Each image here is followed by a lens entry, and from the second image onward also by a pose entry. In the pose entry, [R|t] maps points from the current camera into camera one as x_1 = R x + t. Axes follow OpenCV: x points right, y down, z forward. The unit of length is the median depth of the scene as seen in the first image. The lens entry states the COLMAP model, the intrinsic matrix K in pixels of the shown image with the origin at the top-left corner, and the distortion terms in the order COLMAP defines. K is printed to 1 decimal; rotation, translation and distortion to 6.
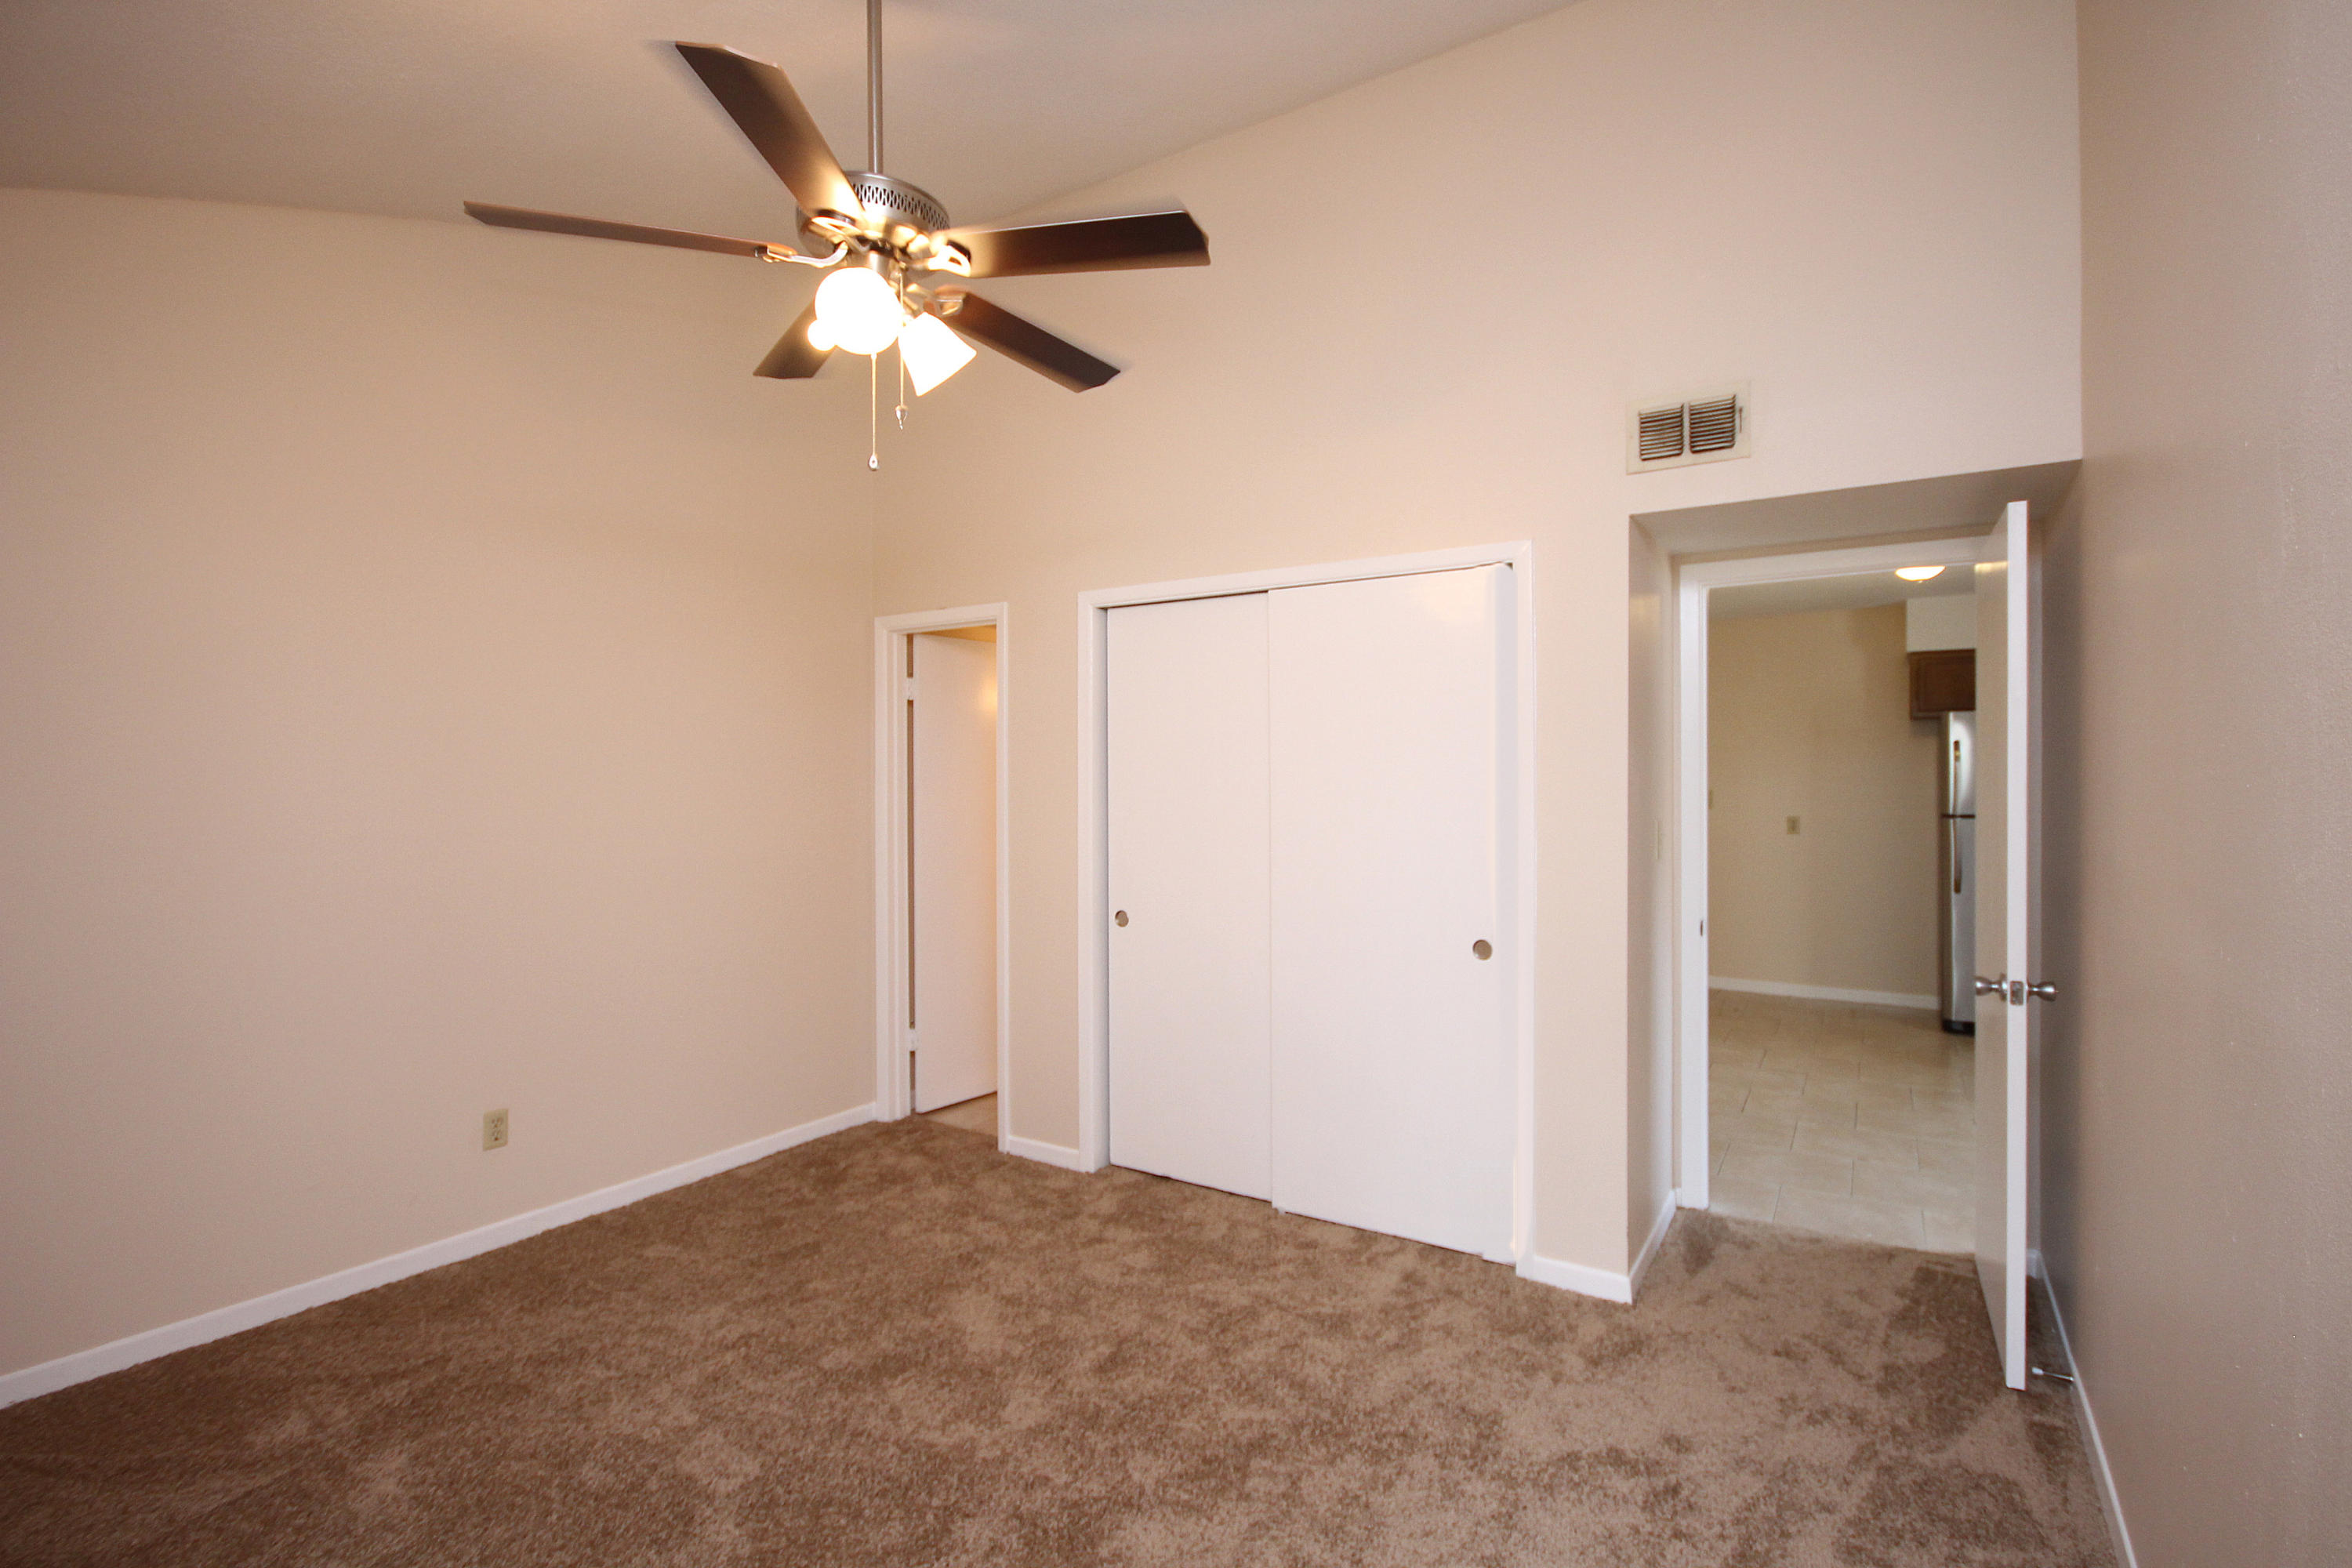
lens RADIAL K [[1088.1, 0, 1176.0], [0, 1088.1, 784.0], [0, 0, 1]] dist [0.023113, -0.019362]
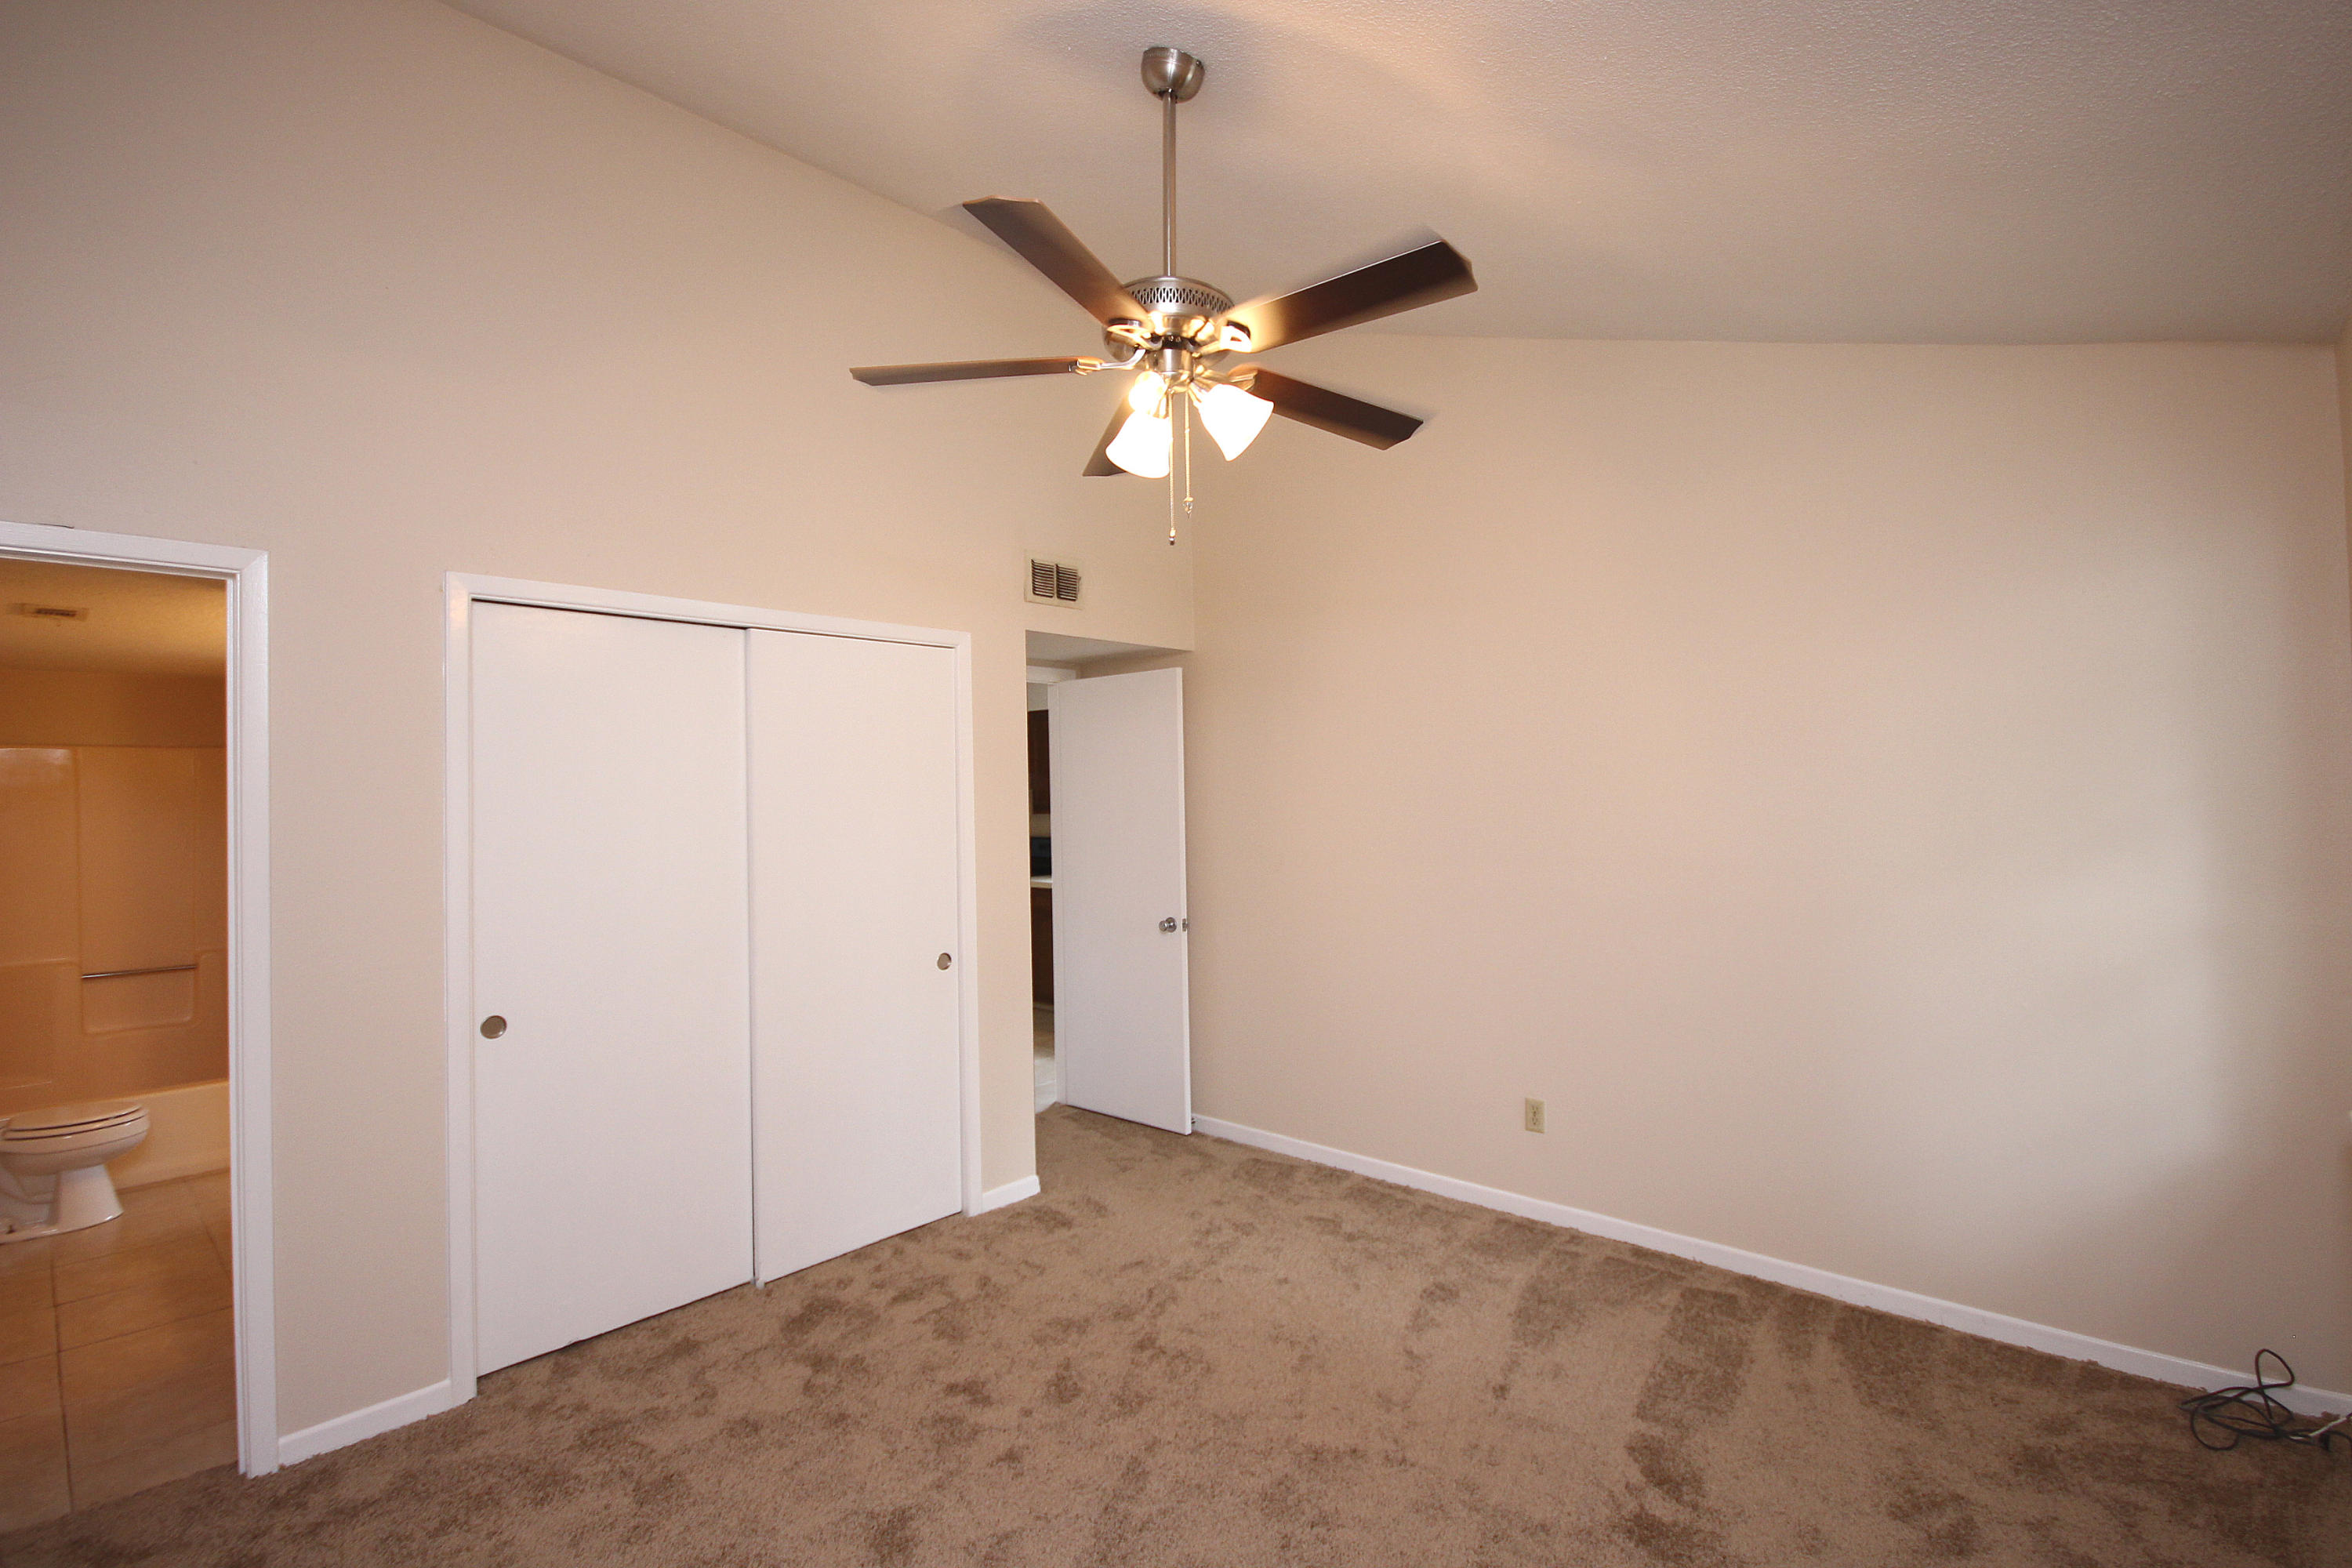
lens RADIAL K [[1086.9, 0, 1184.1], [0, 1086.9, 788.1], [0, 0, 1]] dist [-0.004293, 0.000602]
pose [[0.174126, 0.008045, 0.984691, -0.928181], [0.031923, 0.999395, -0.013810, -0.016158], [-0.984206, 0.033839, 0.173764, 0.562205]]
